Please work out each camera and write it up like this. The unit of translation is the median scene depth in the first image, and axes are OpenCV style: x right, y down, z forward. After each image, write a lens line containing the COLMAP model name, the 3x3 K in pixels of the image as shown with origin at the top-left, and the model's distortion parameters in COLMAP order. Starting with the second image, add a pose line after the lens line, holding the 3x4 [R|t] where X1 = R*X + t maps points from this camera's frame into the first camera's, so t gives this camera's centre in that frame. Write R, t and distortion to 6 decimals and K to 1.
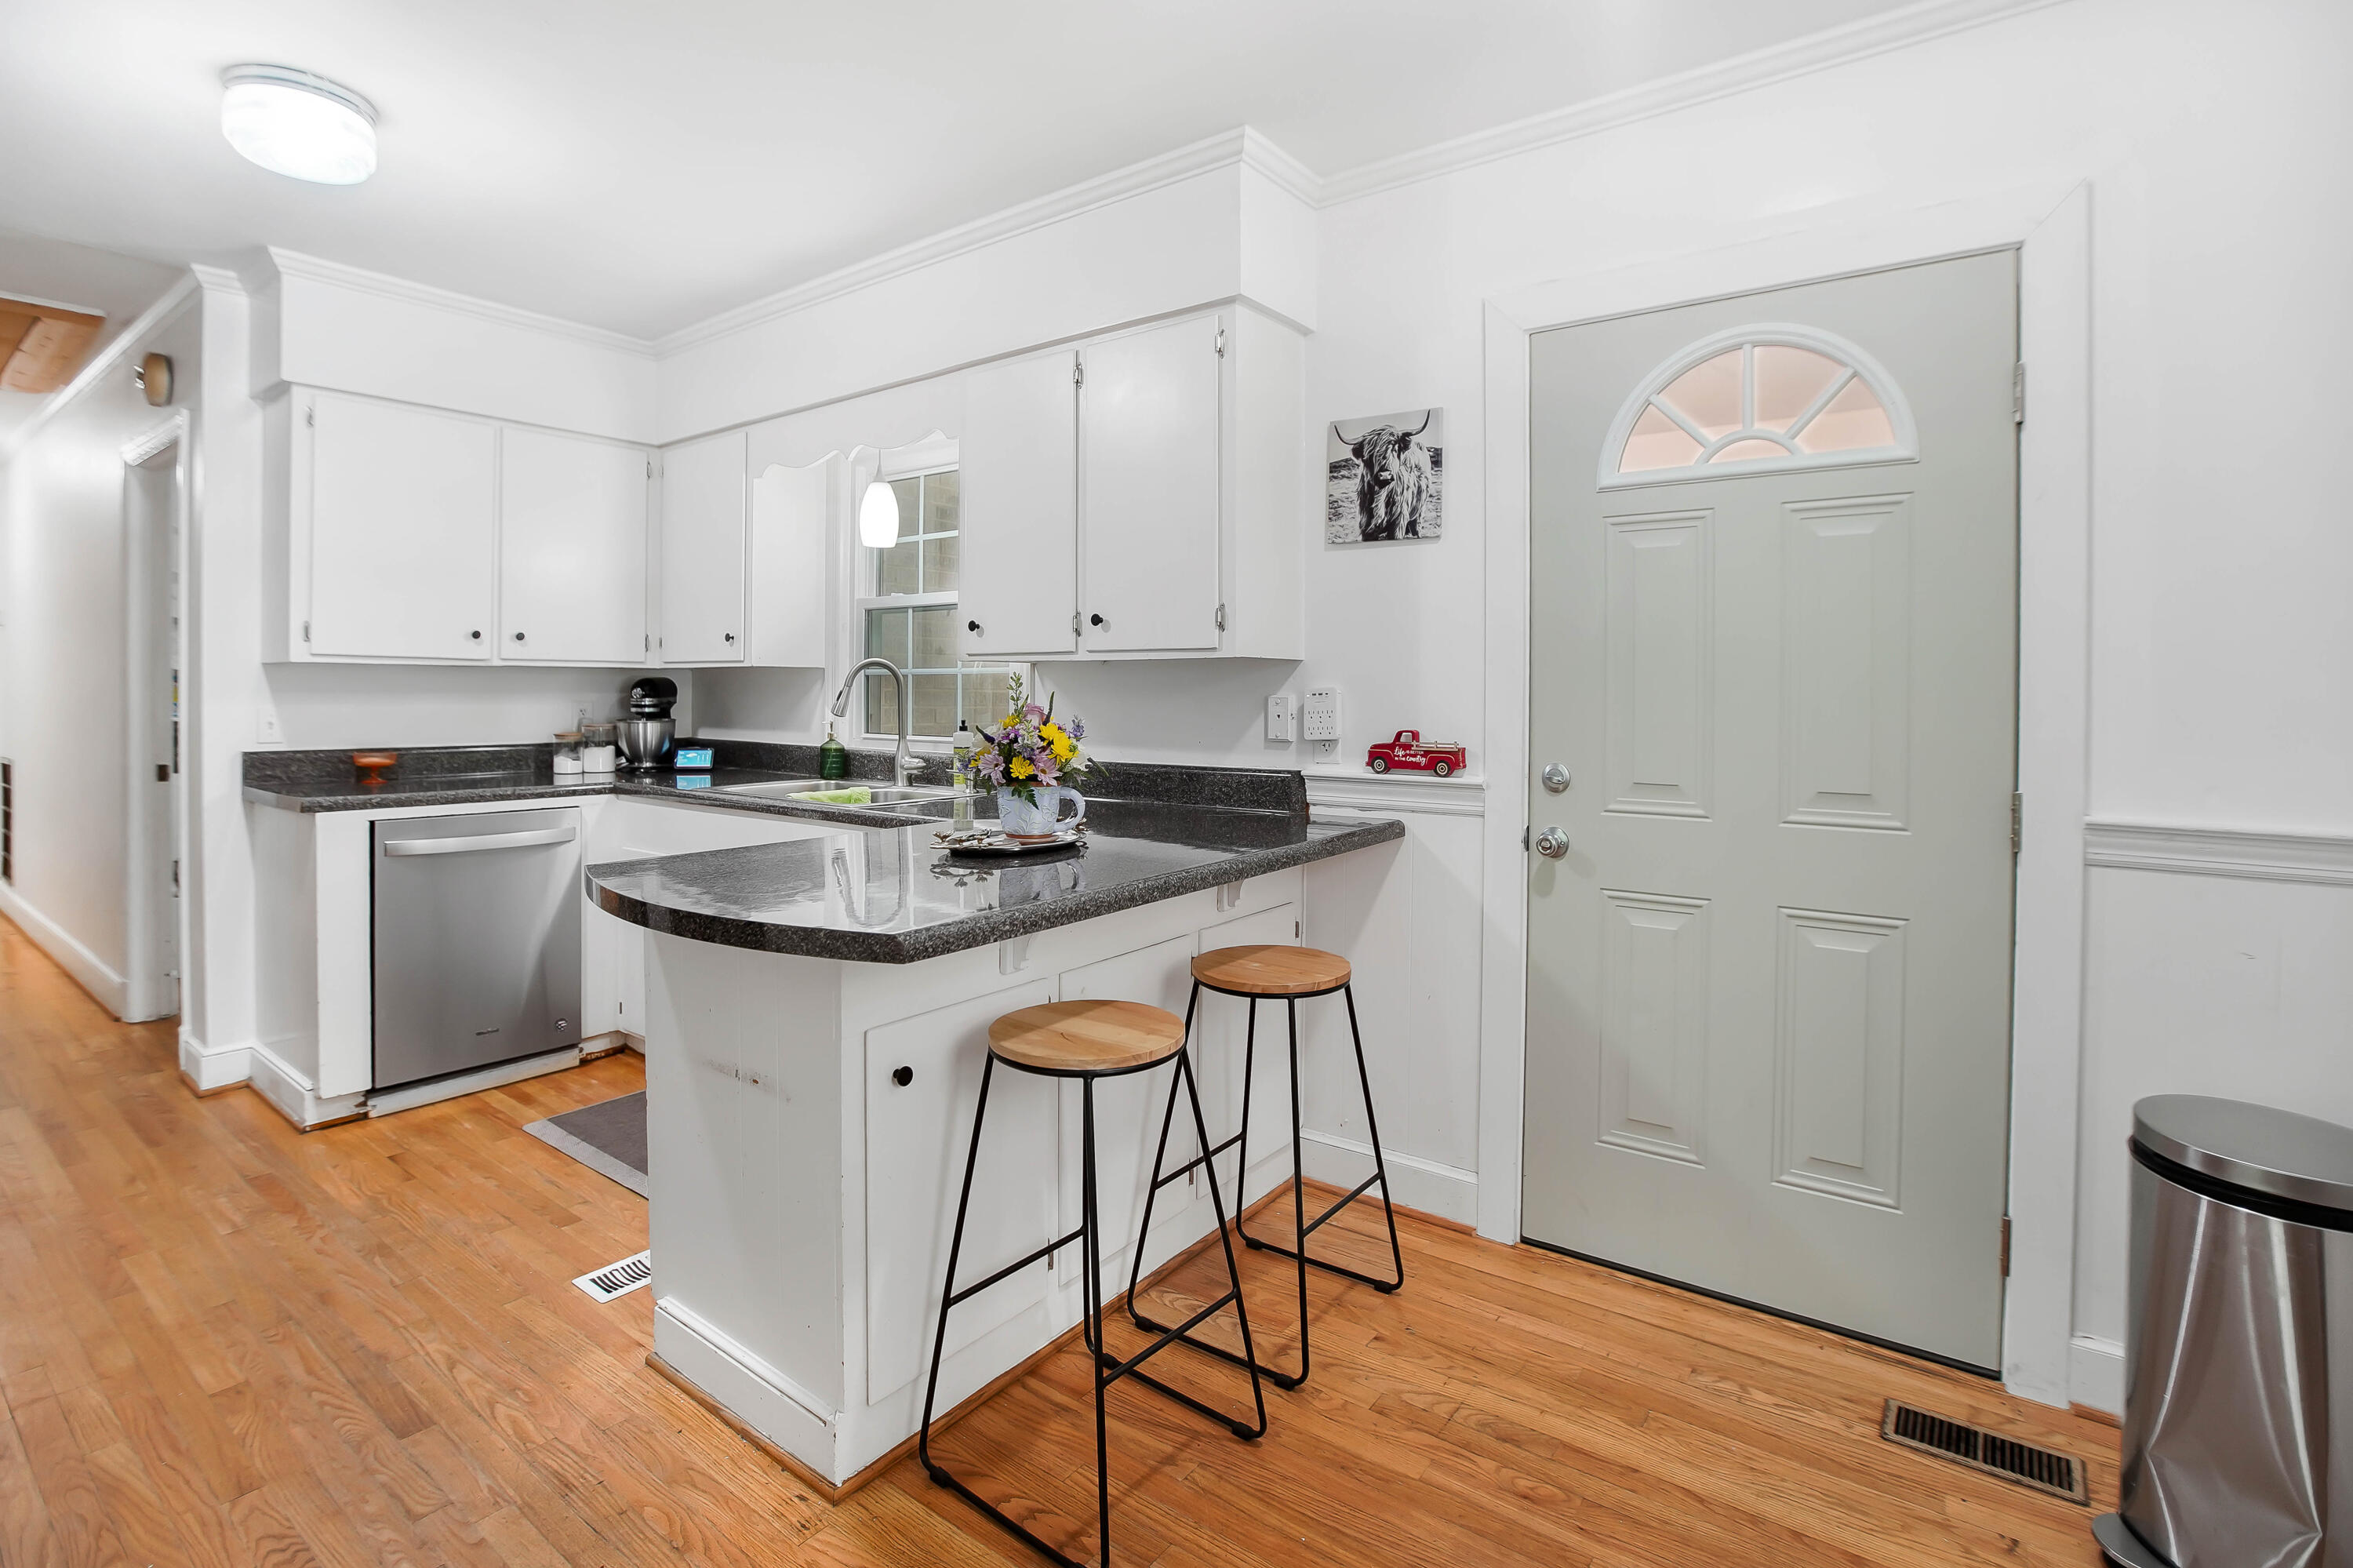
lens RADIAL K [[1127.9, 0, 1174.2], [0, 1127.9, 720.7], [0, 0, 1]] dist [-0.037607, 0.009936]
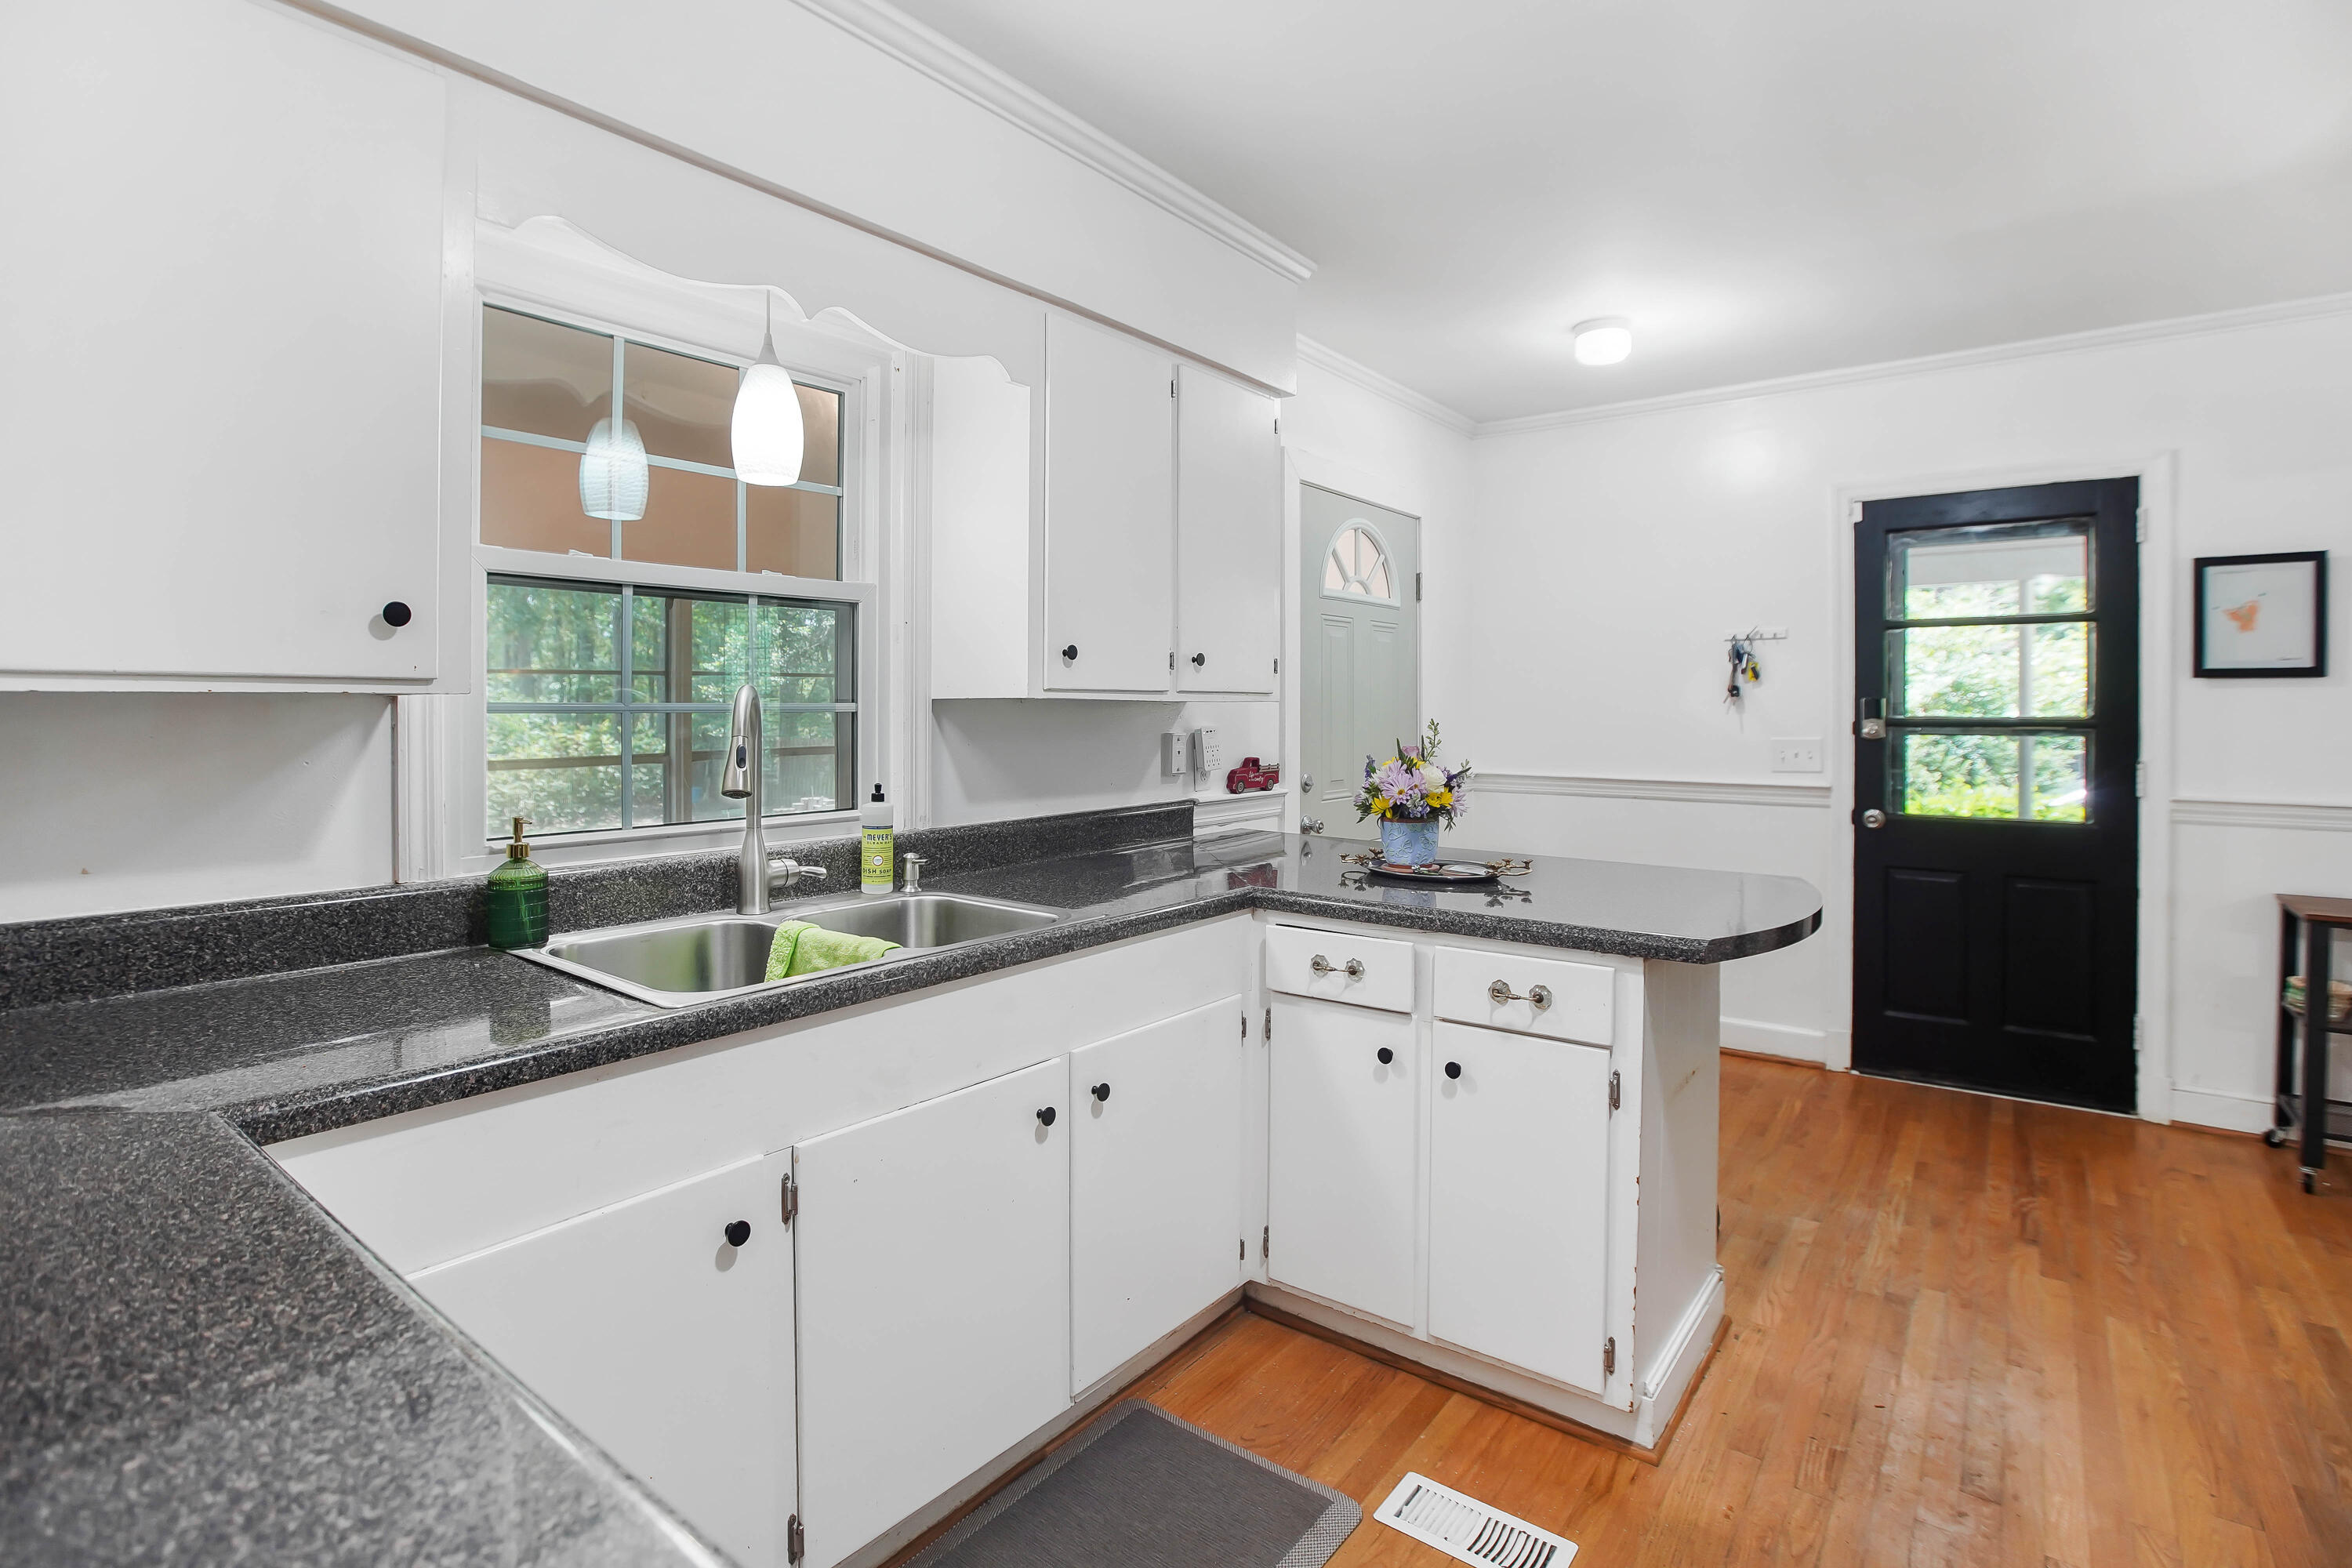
lens RADIAL K [[1127.4, 0, 1173.7], [0, 1127.4, 720.8], [0, 0, 1]] dist [-0.037607, 0.009936]
pose [[0.015777, -0.016121, 0.999746, -1.024690], [0.028275, 0.999477, 0.015670, -0.052728], [-0.999476, 0.028021, 0.016224, 1.007724]]
